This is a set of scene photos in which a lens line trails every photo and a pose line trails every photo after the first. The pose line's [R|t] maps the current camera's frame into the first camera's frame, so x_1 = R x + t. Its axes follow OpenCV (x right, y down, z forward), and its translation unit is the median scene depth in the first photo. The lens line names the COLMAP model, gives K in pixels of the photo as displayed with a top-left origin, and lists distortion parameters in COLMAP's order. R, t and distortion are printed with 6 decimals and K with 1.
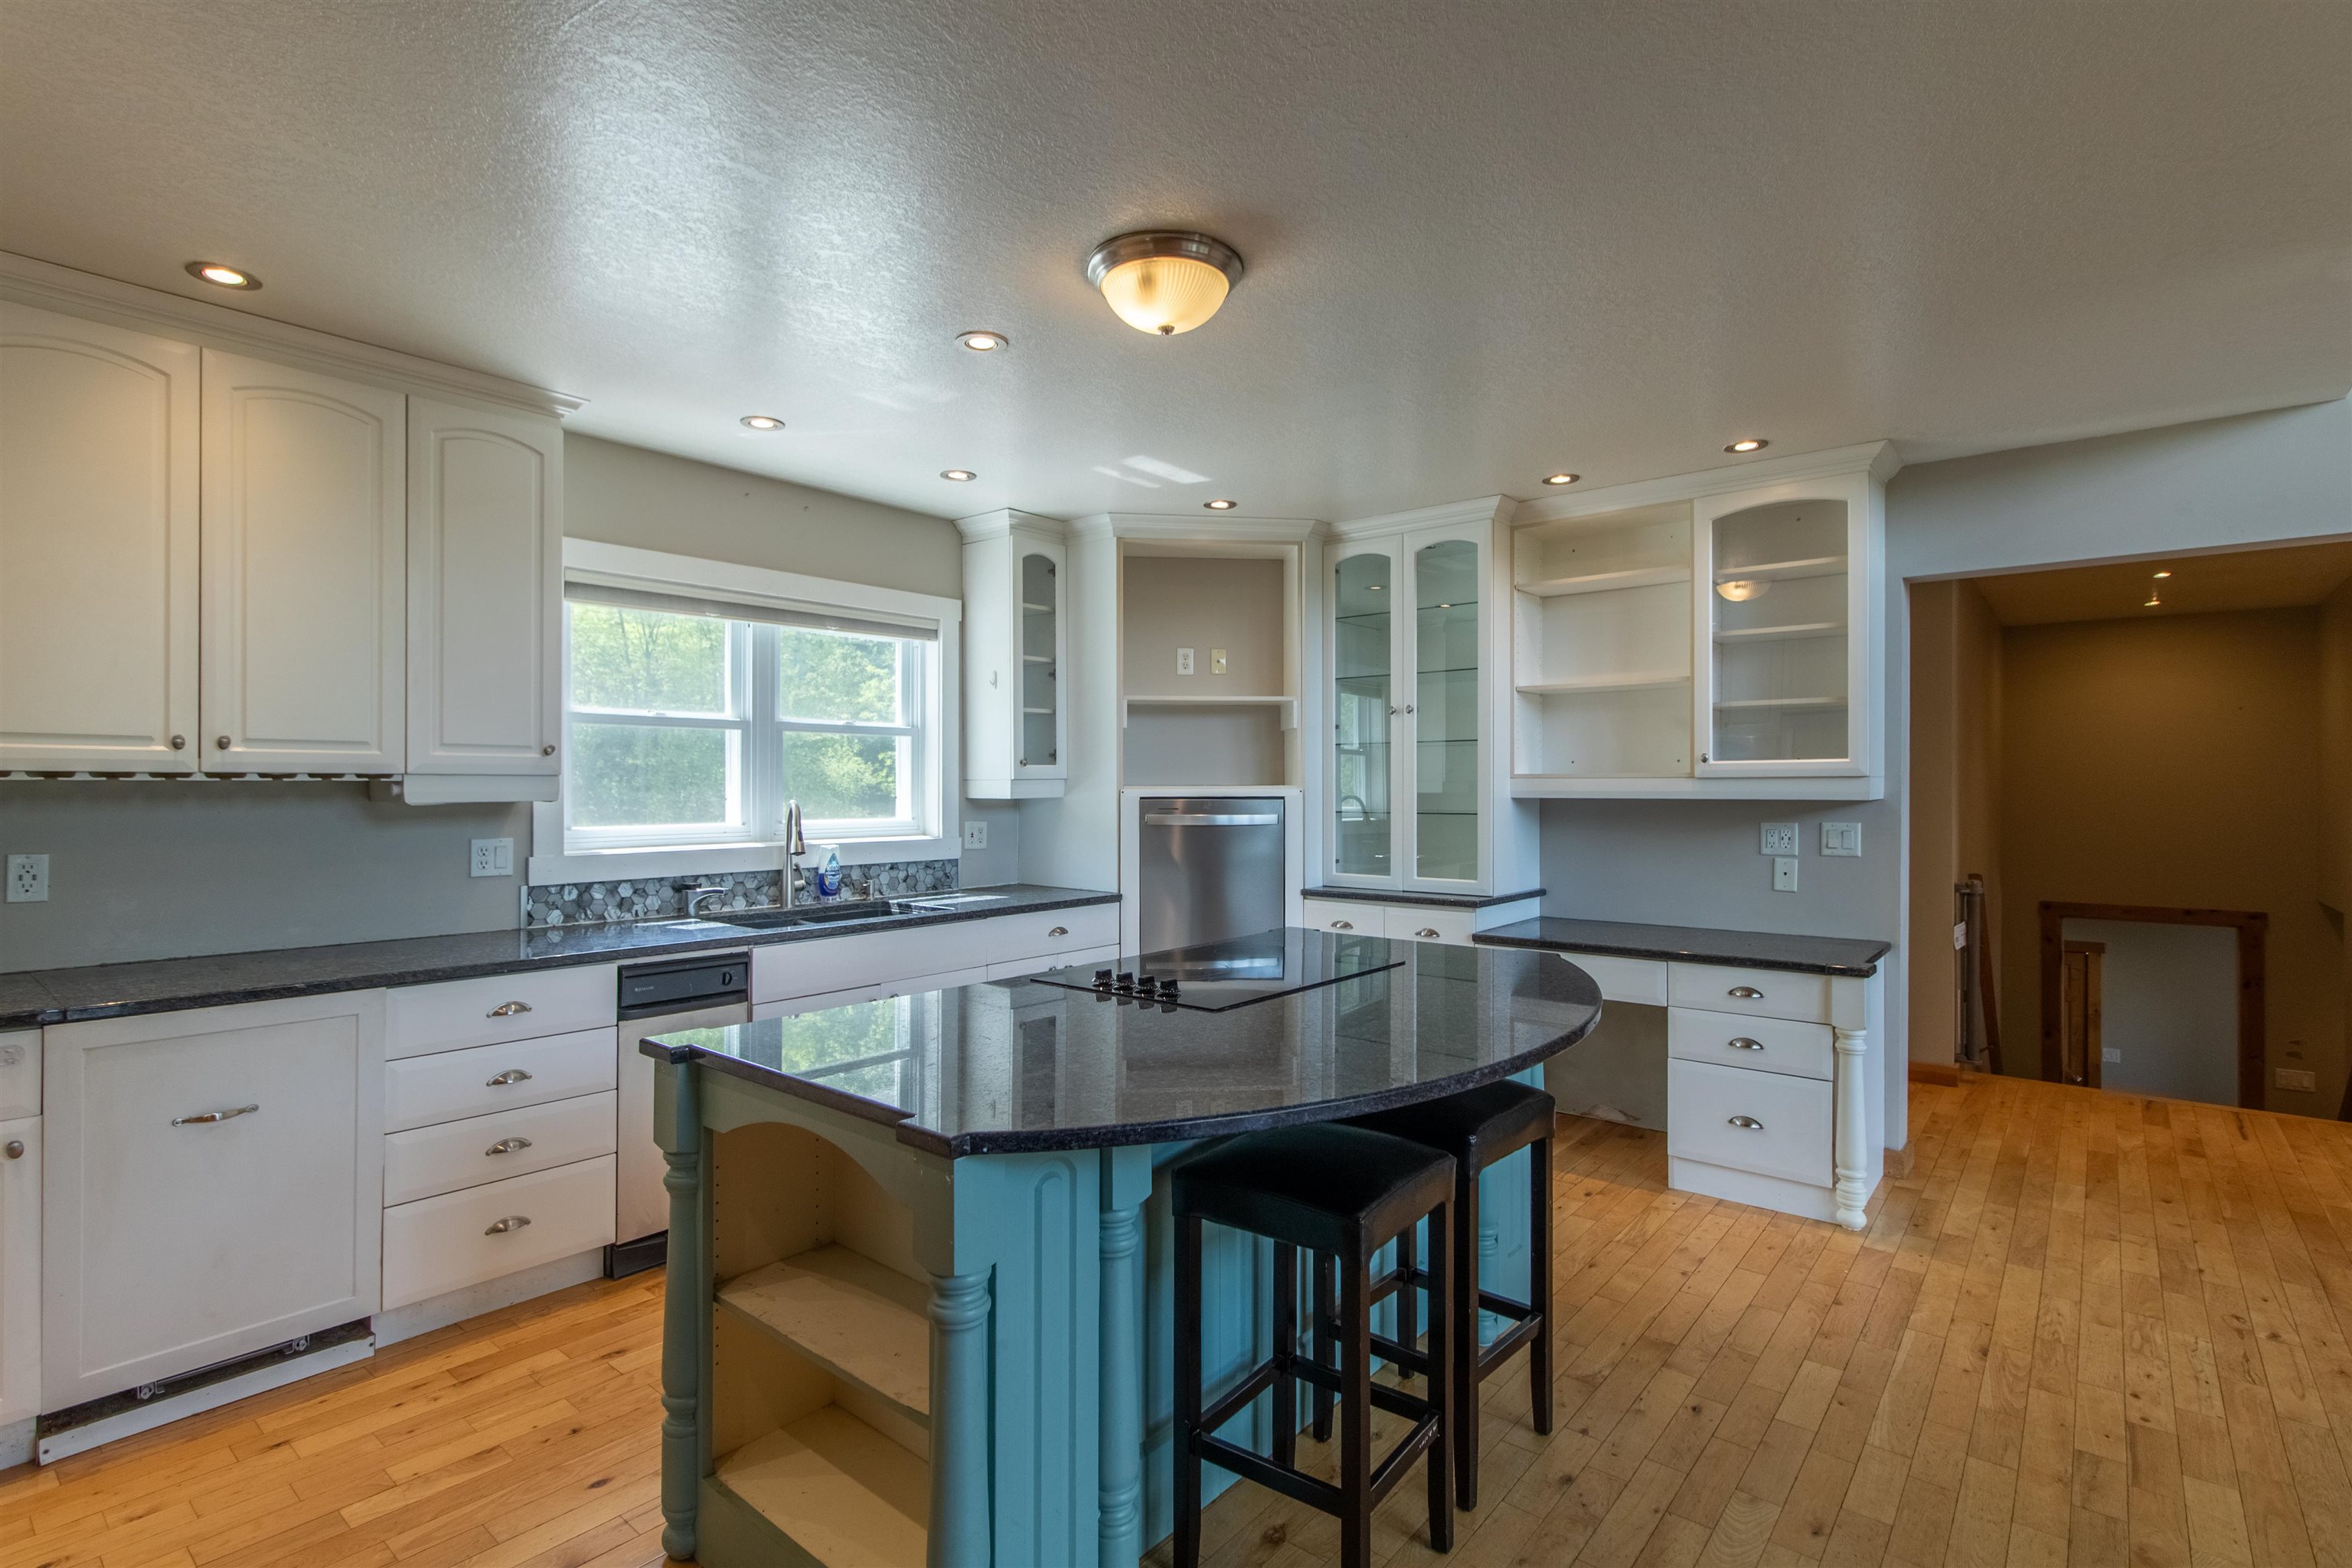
lens RADIAL K [[1114.3, 0, 1176.0], [0, 1114.3, 784.0], [0, 0, 1]] dist [0.000694, 0.000419]
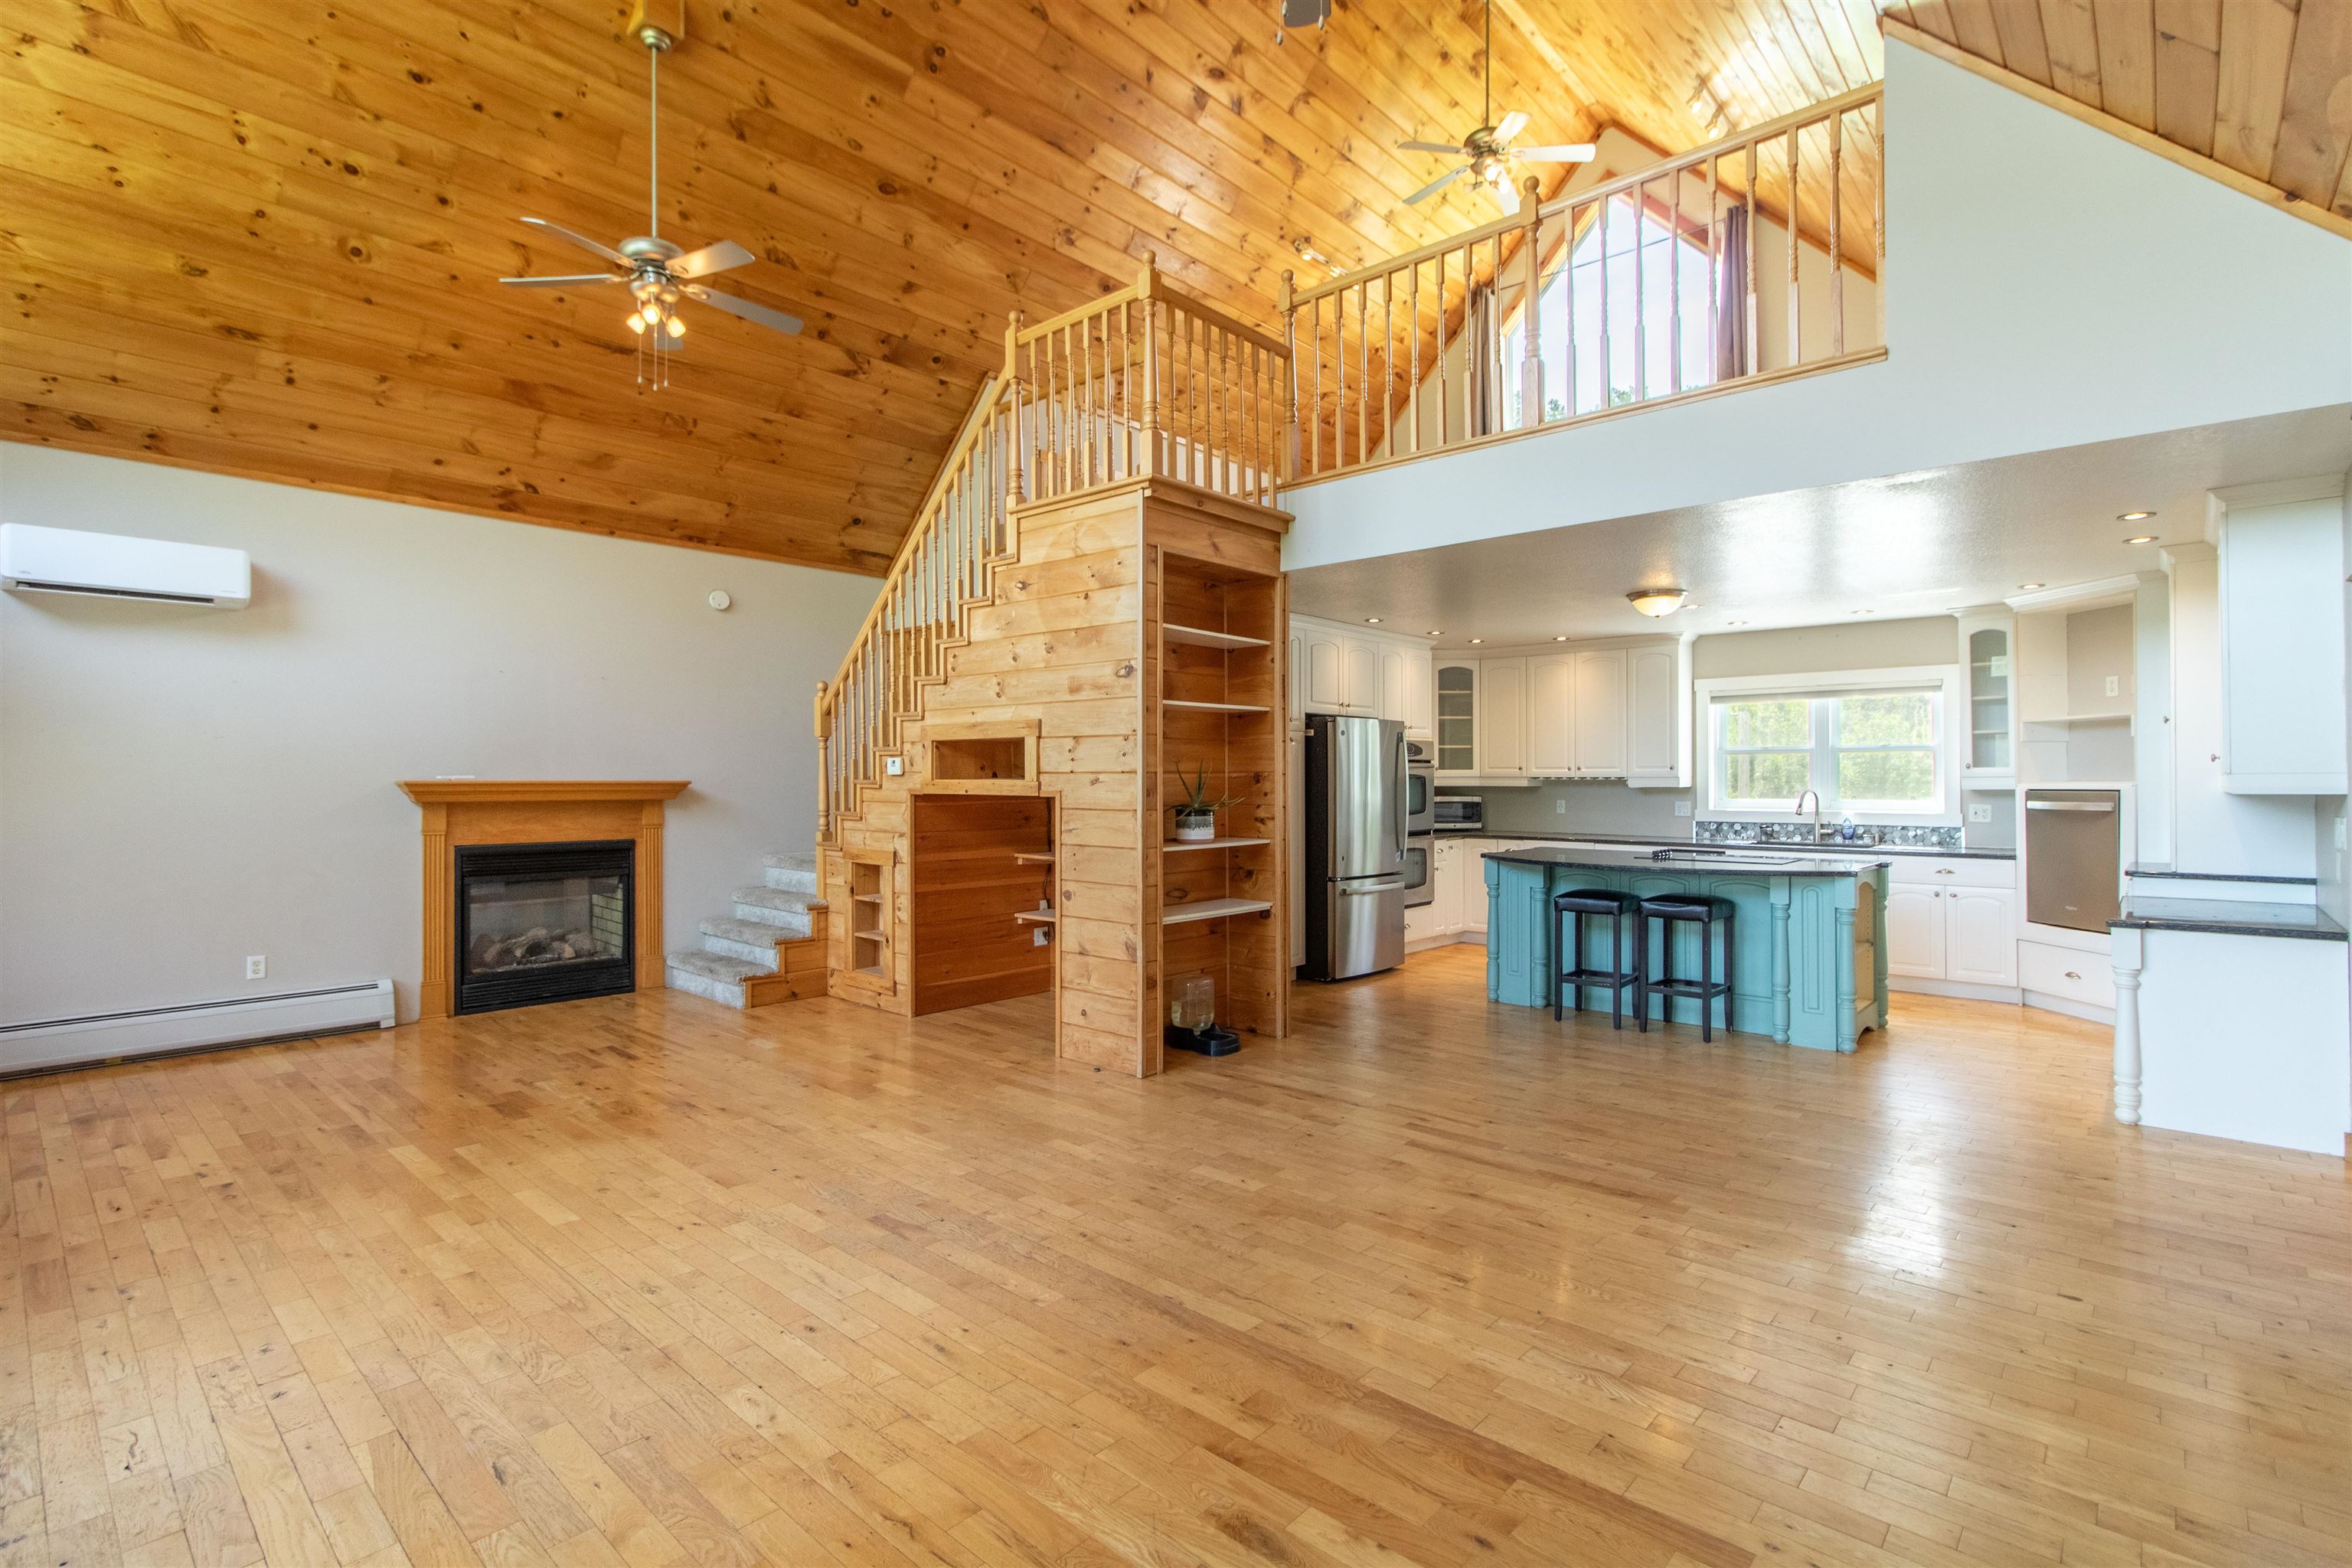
lens RADIAL K [[1125.0, 0, 1177.3], [0, 1125.0, 769.6], [0, 0, 1]] dist [0.005027, -0.000499]
pose [[-0.046729, -0.009121, -0.998866, 1.724546], [0.002447, 0.999954, -0.009246, -0.003286], [0.998905, -0.002877, -0.046704, -0.041598]]
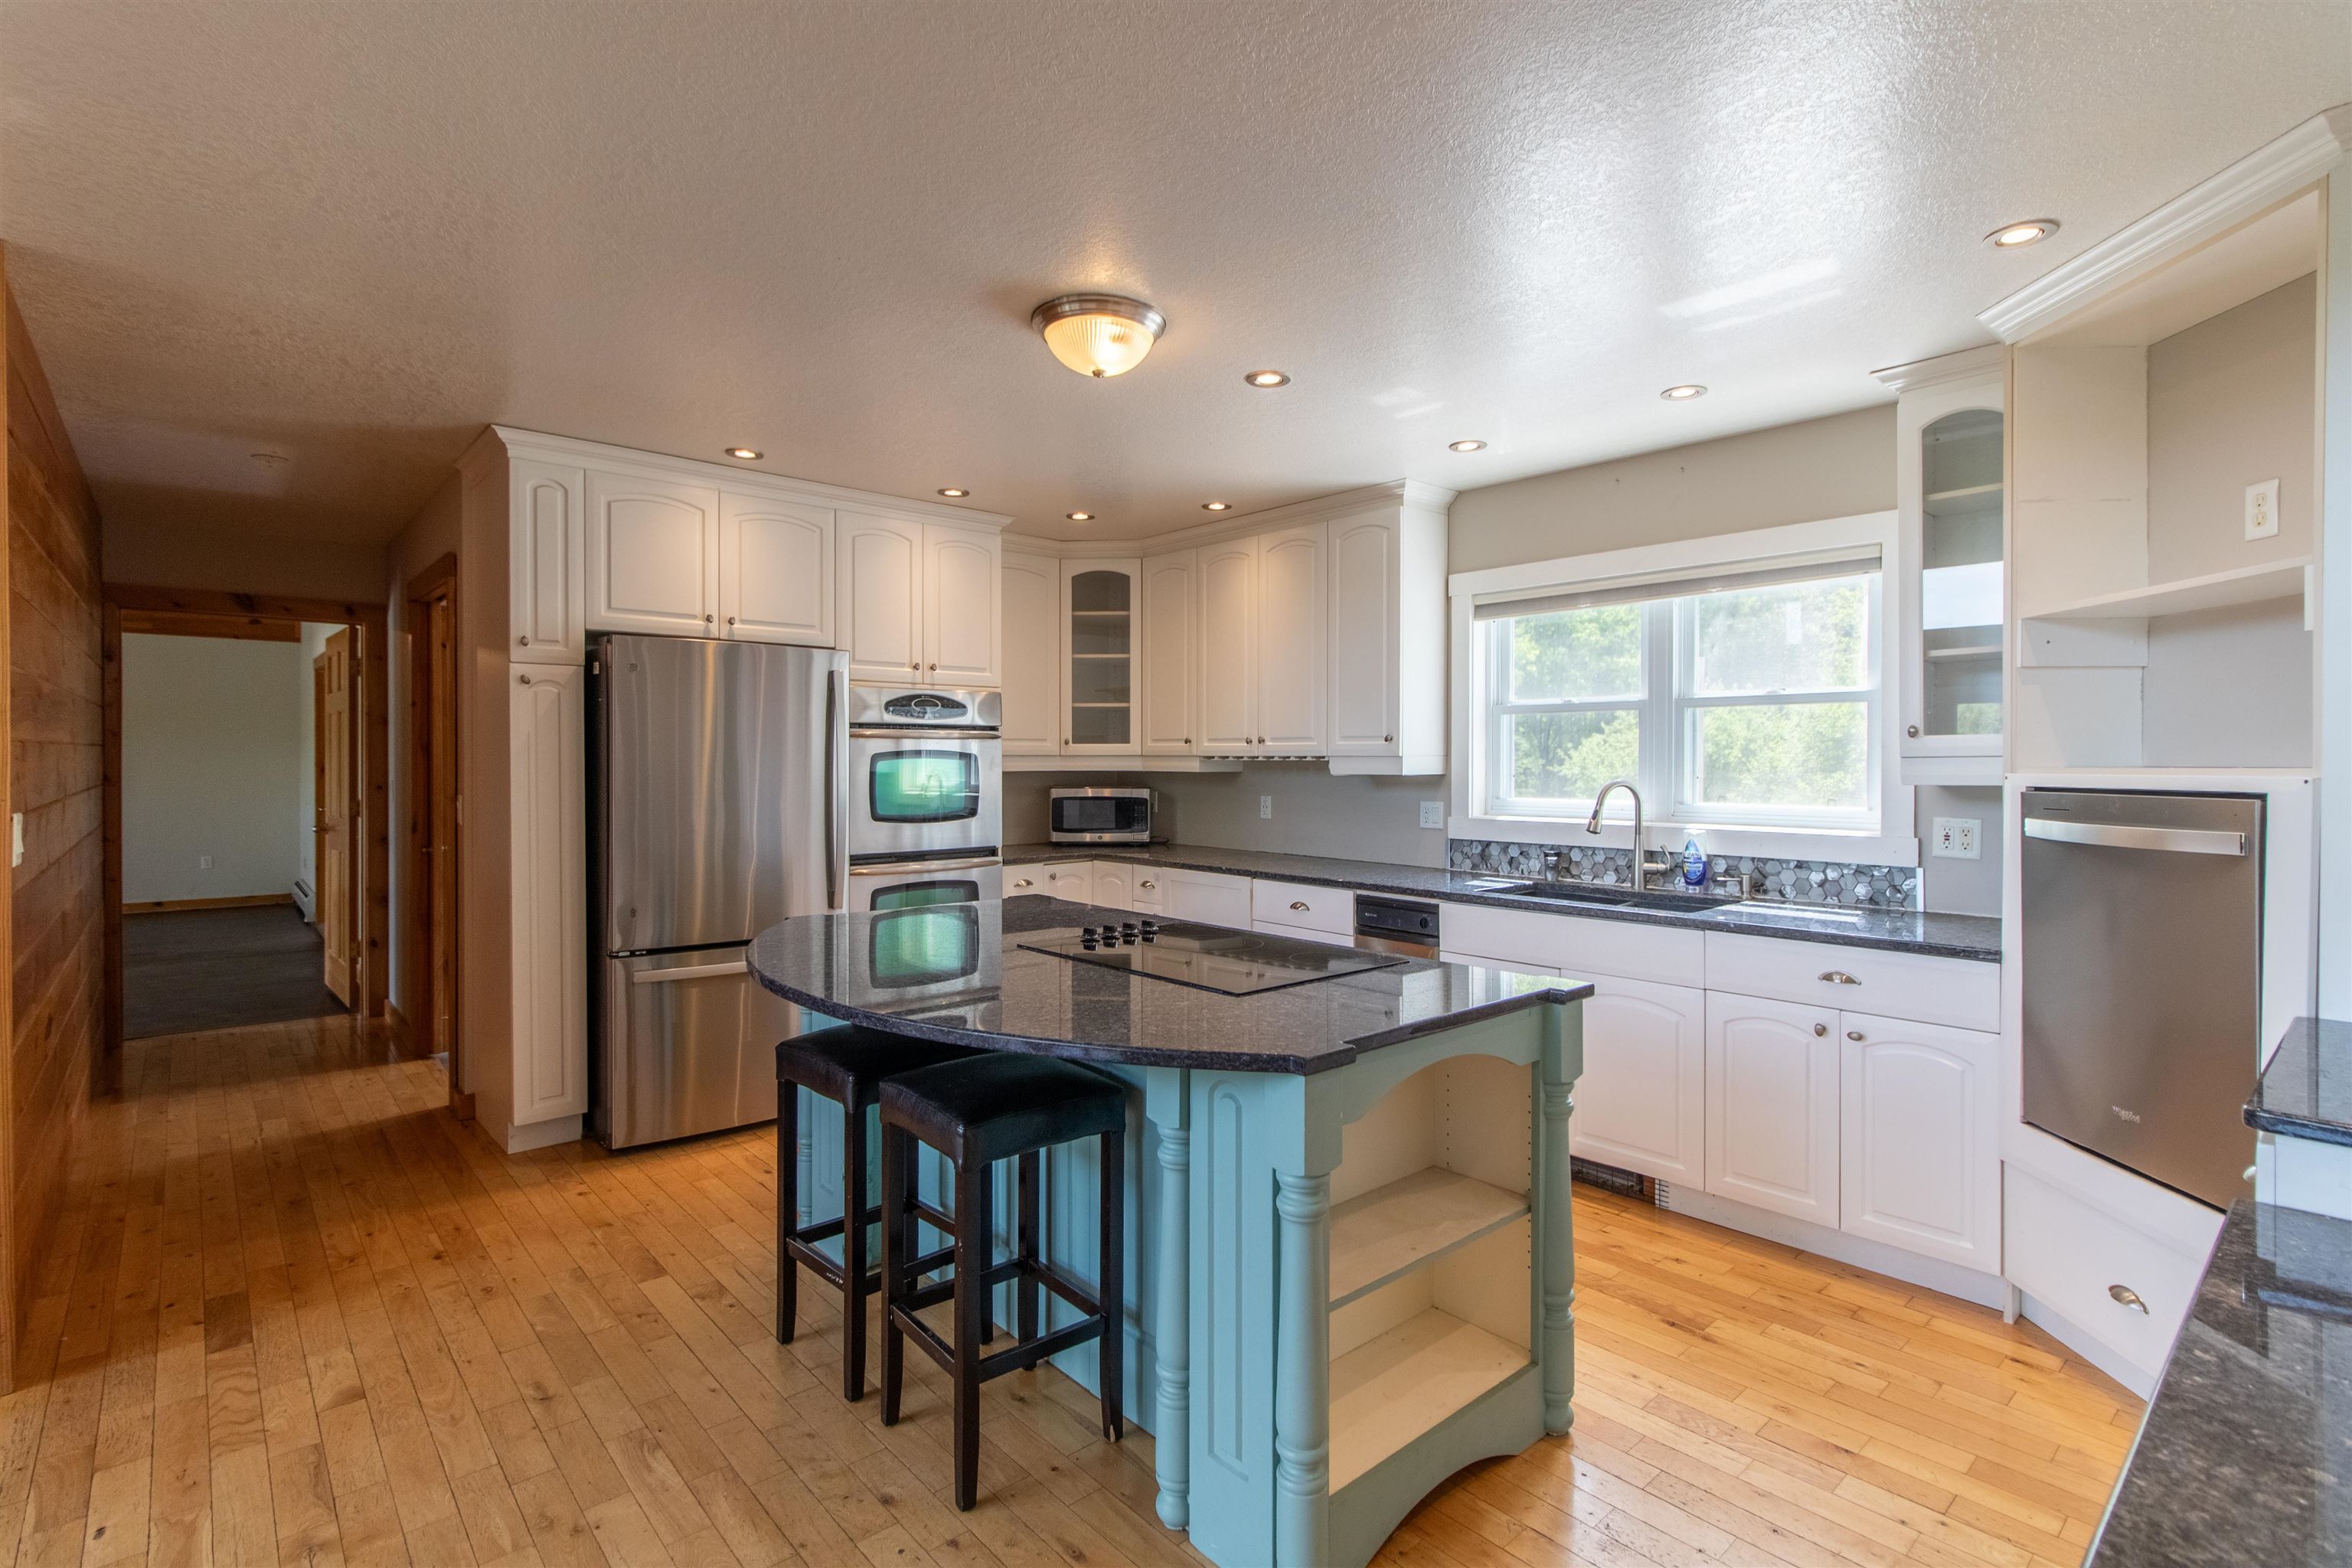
lens RADIAL K [[1126.1, 0, 1197.7], [0, 1126.1, 773.3], [0, 0, 1]] dist [-0.000248, 0.000061]
pose [[-0.148286, 0.011021, -0.988883, 0.698134], [-0.000326, 0.999937, 0.011193, -0.002209], [0.988944, 0.001982, -0.148273, 0.771944]]
